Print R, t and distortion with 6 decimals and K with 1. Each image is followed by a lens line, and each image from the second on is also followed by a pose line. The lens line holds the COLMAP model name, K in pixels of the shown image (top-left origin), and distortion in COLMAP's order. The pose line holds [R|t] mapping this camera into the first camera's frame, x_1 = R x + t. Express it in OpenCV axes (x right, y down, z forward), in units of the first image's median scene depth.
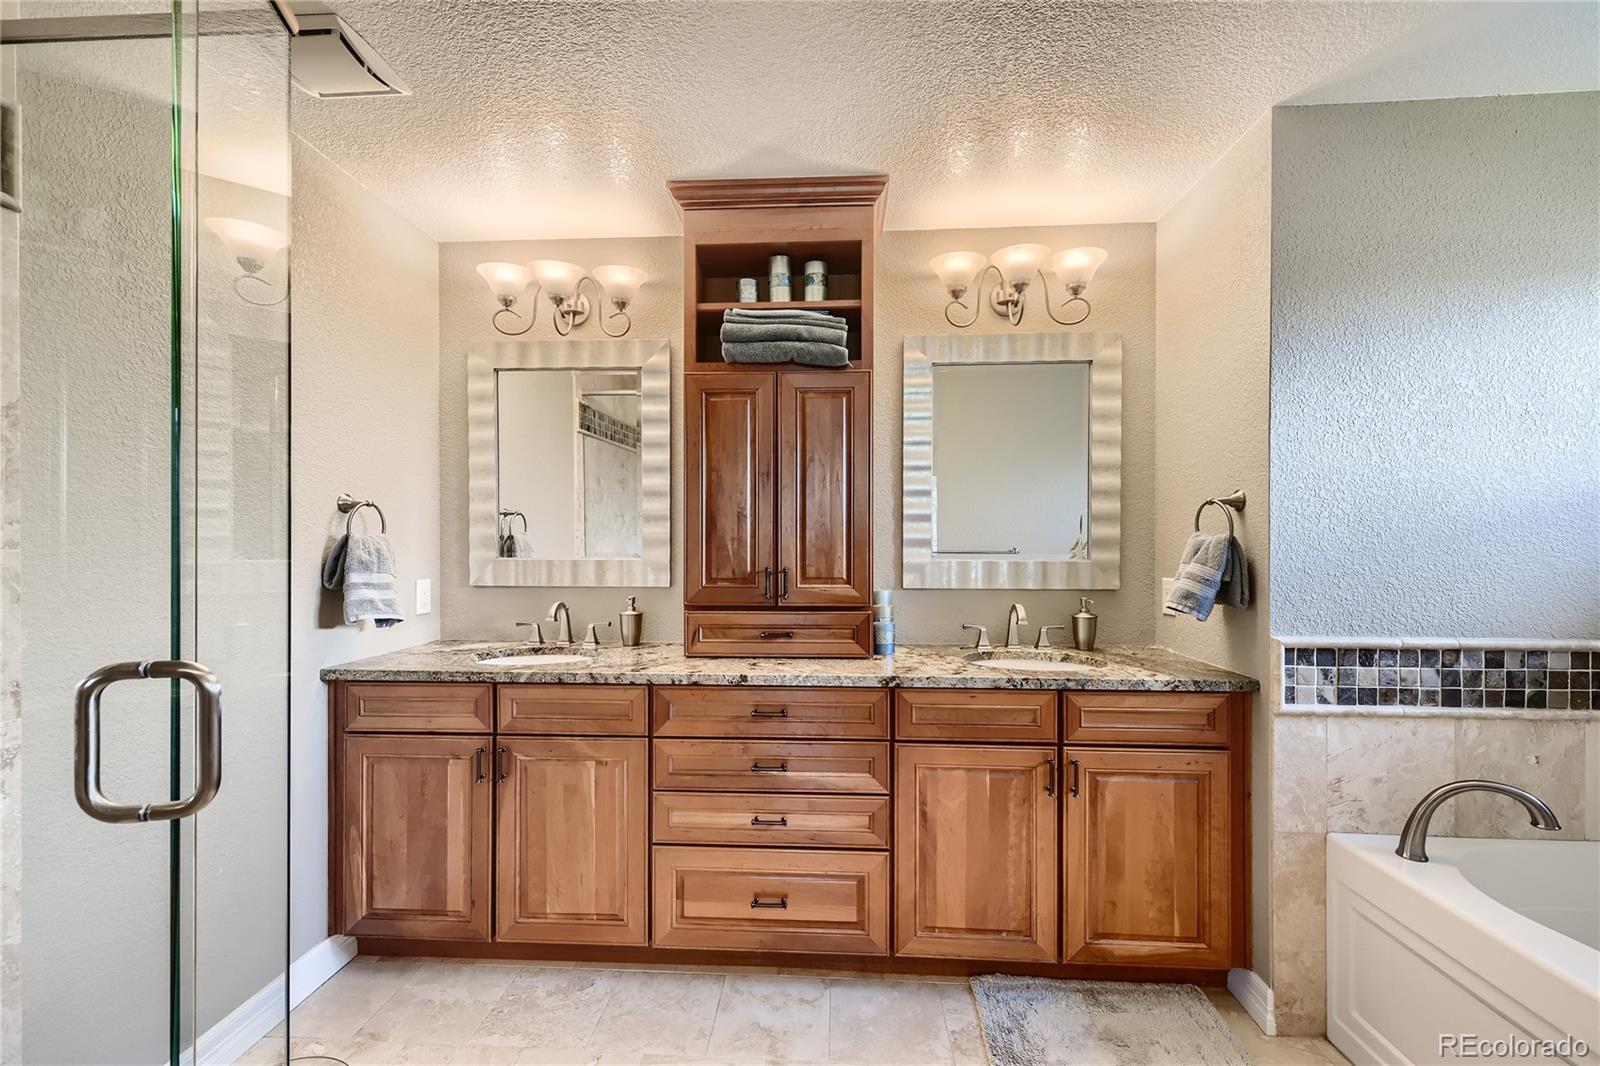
lens RADIAL K [[656.6, 0, 802.7], [0, 656.6, 544.4], [0, 0, 1]] dist [0.004600, 0.000034]
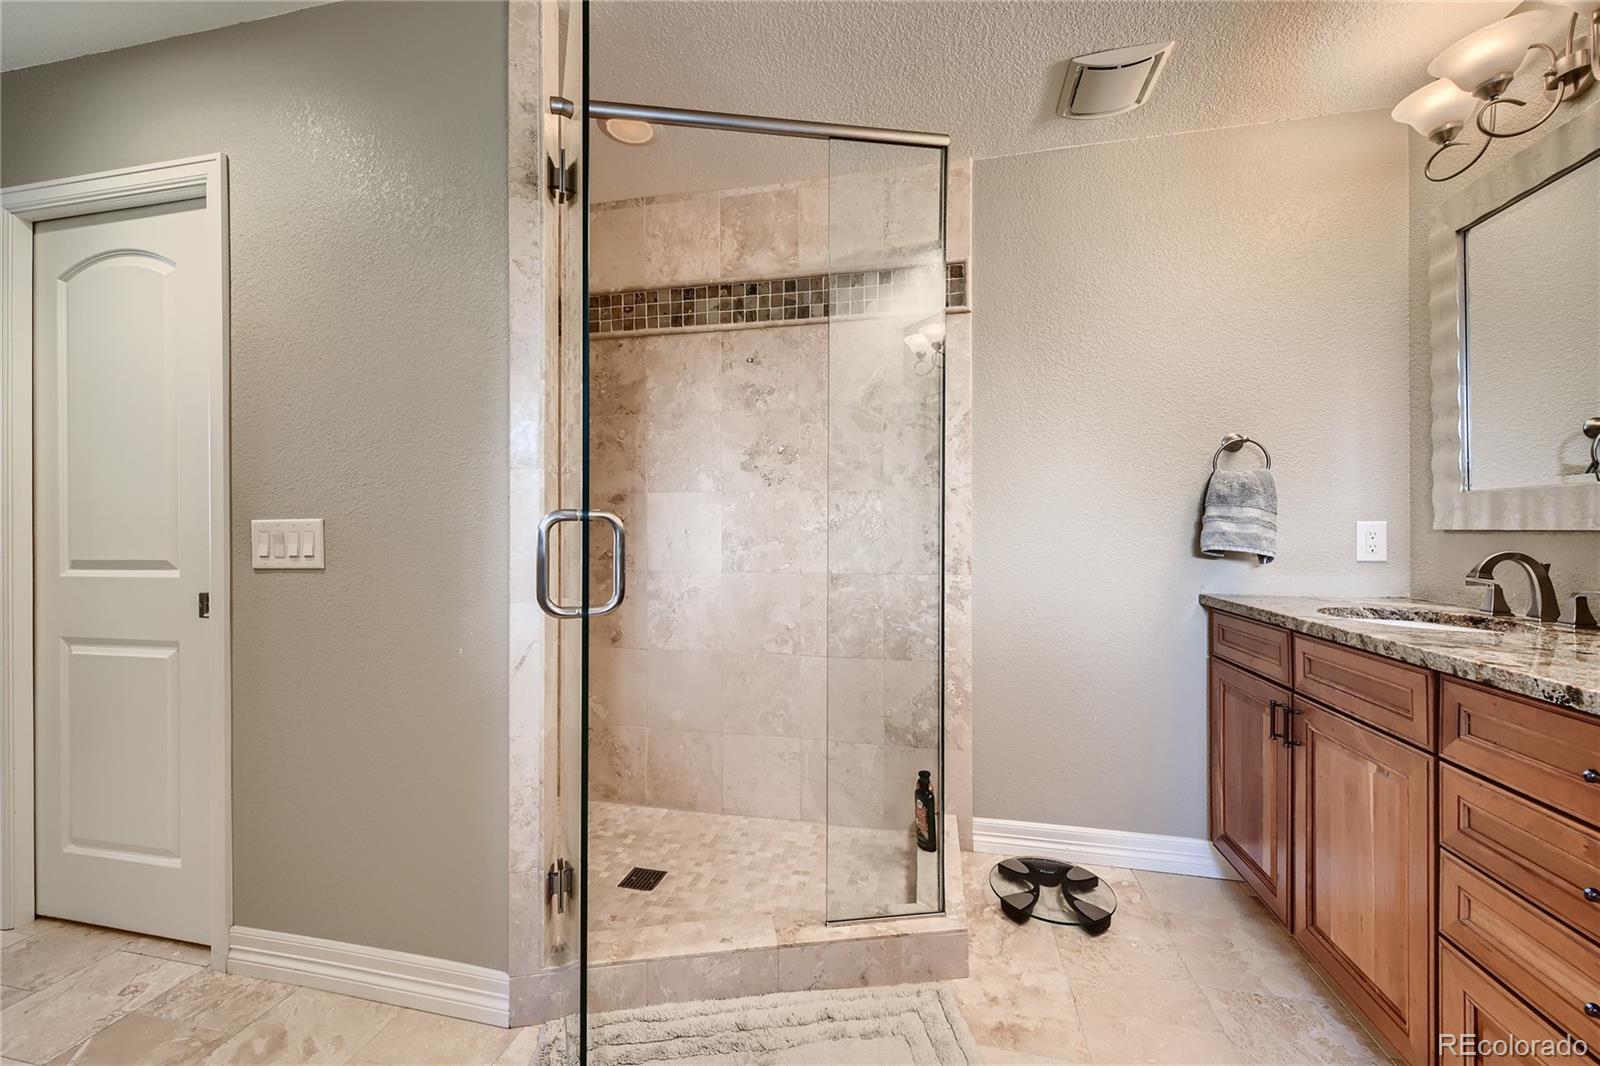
lens RADIAL K [[638.6, 0, 795.9], [0, 638.6, 533.0], [0, 0, 1]] dist [0.002665, 0.000134]
pose [[-0.169538, 0.001408, -0.985523, 0.456519], [0.000854, 0.999999, 0.001282, 0.084485], [0.985523, -0.000624, -0.169539, 0.515281]]
